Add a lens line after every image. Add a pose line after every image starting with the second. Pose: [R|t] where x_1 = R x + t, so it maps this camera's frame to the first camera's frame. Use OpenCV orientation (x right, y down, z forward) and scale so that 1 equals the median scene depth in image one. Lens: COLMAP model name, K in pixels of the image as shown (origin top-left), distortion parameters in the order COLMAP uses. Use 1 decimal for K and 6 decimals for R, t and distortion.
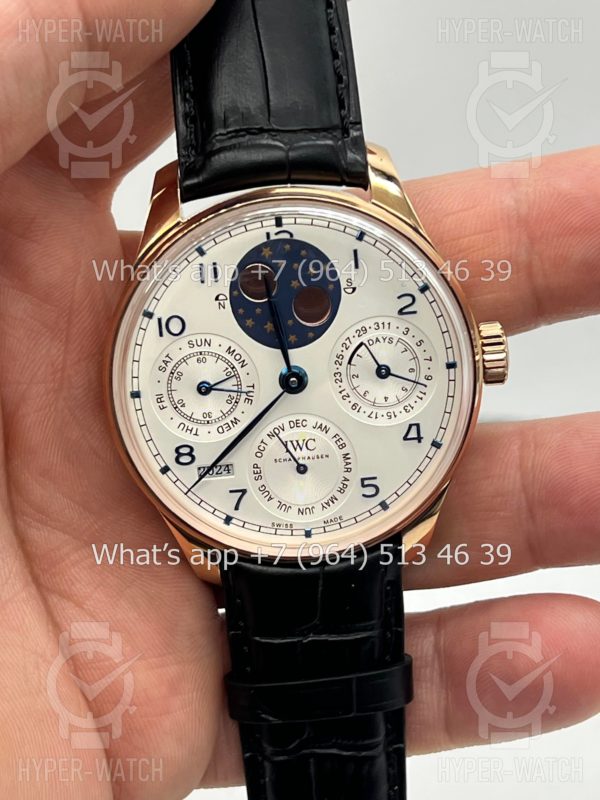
lens RADIAL K [[1772.0, 0, 304.1], [0, 1772.0, 400.9], [0, 0, 1]] dist [0.165826, 0.000000]
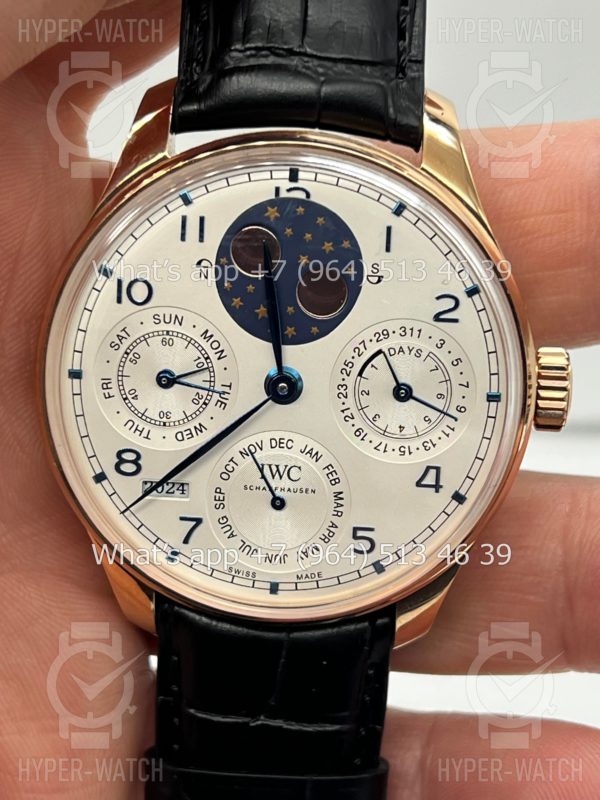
lens RADIAL K [[1772.0, 0, 295.5], [0, 1772.0, 403.1], [0, 0, 1]] dist [0.165826, 0.000000]
pose [[0.988530, 0.147318, -0.033262, 0.025139], [-0.147287, 0.989088, 0.003419, -0.007737], [0.033403, 0.001520, 0.999441, 0.242094]]
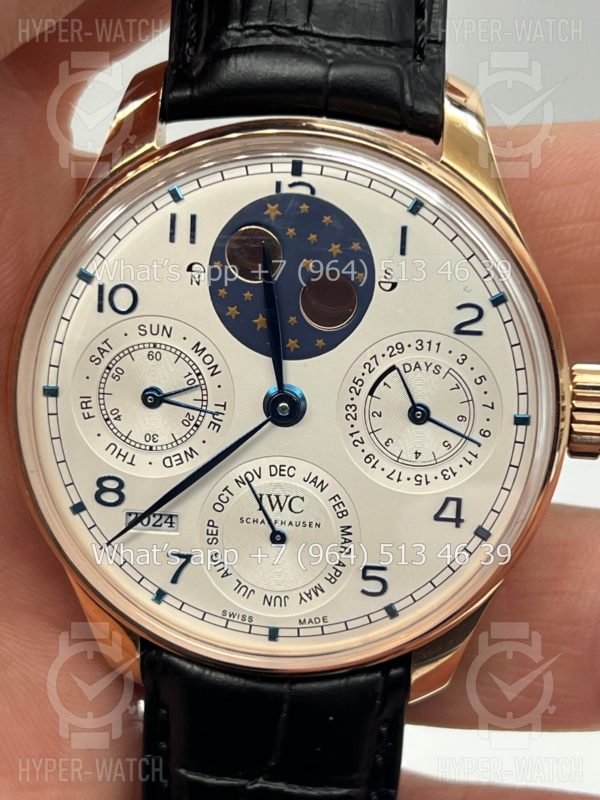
lens RADIAL K [[1772.0, 0, 302.4], [0, 1772.0, 394.7], [0, 0, 1]] dist [0.165826, 0.000000]
pose [[0.986712, 0.152162, -0.056968, 0.038010], [-0.153062, 0.988147, -0.011761, -0.008973], [0.054503, 0.020325, 0.998307, 0.327961]]
